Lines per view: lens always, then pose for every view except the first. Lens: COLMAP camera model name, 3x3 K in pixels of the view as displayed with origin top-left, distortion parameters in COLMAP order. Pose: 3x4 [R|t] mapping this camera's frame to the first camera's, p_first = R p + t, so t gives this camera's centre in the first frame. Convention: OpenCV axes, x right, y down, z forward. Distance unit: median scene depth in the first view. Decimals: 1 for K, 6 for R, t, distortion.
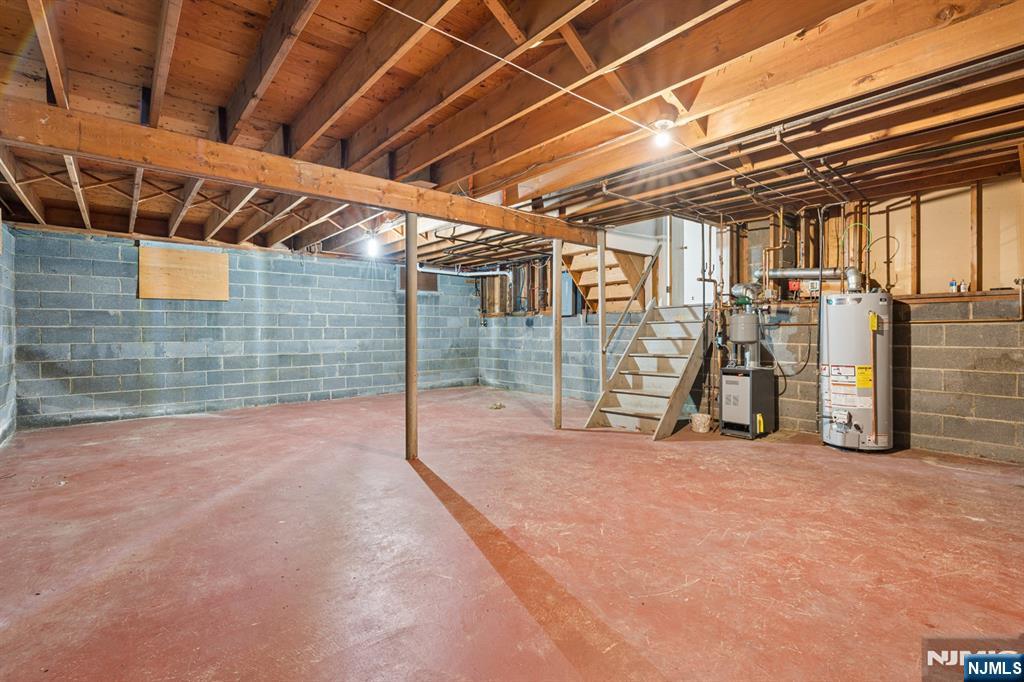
lens RADIAL K [[461.9, 0, 510.2], [0, 461.9, 331.0], [0, 0, 1]] dist [-0.002200, -0.000619]
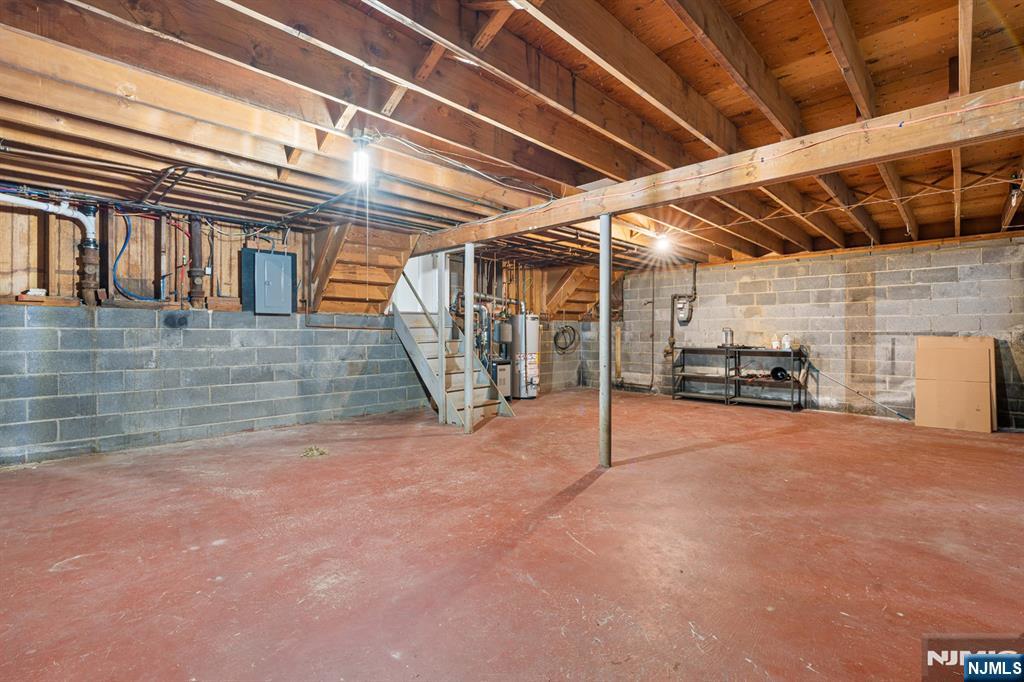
lens RADIAL K [[471.8, 0, 515.8], [0, 471.8, 323.5], [0, 0, 1]] dist [-0.001479, 0.000240]
pose [[-0.108193, 0.020009, 0.993929, -1.475265], [0.000036, 0.999798, -0.020123, -0.007935], [-0.994130, -0.002142, -0.108172, 1.604179]]
